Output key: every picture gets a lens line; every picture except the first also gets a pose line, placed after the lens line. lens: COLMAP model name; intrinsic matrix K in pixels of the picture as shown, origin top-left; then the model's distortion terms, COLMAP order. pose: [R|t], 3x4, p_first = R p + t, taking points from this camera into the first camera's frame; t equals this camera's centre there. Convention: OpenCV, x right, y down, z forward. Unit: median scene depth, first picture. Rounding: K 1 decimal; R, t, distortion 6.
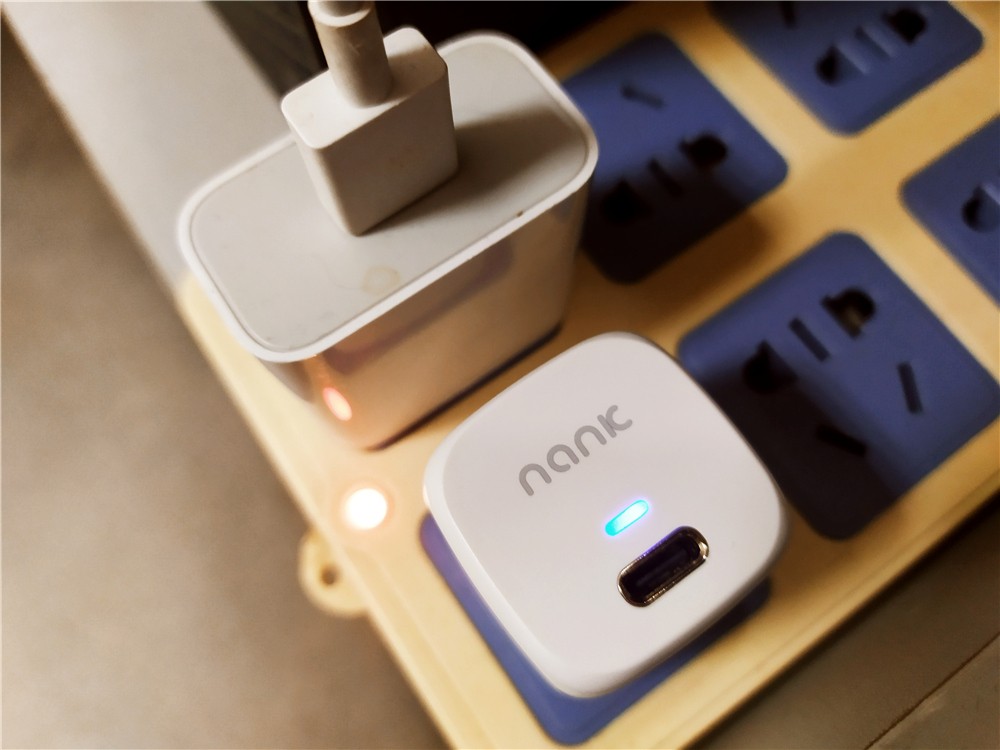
lens RADIAL K [[801.7, 0, 500.0], [0, 801.7, 375.0], [0, 0, 1]] dist [0.056982, -0.300124]
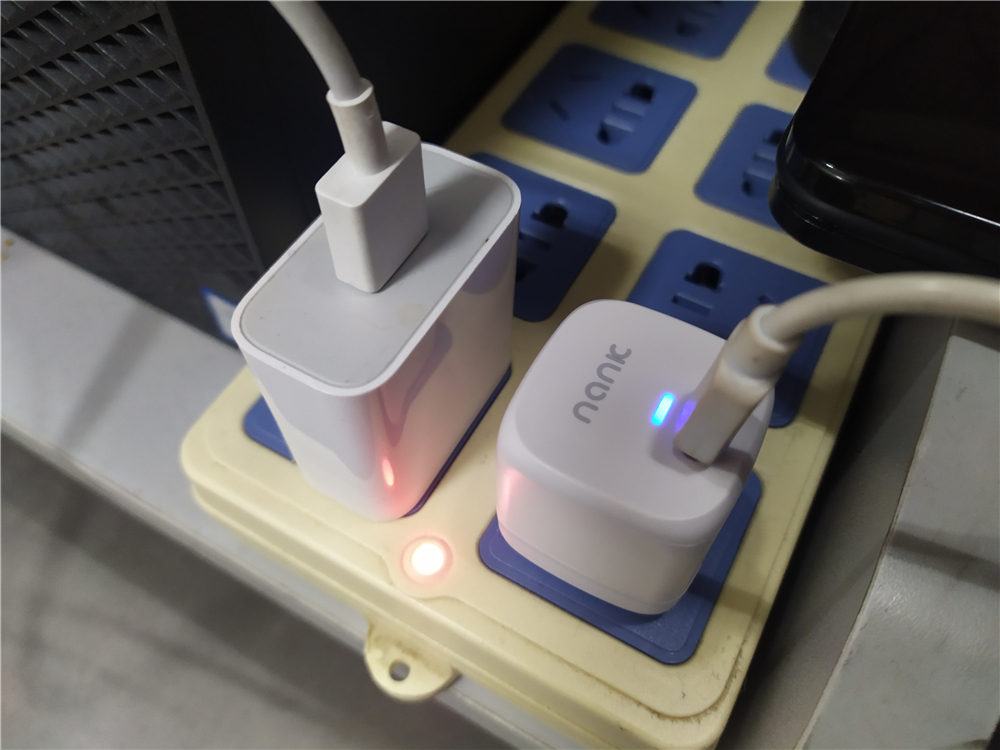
lens RADIAL K [[801.7, 0, 500.0], [0, 801.7, 375.0], [0, 0, 1]] dist [0.056982, -0.300124]
pose [[0.899442, -0.345159, 0.268084, -0.384314], [0.403624, 0.891278, -0.206665, 0.275835], [-0.167605, 0.294088, 0.940968, -0.172631]]
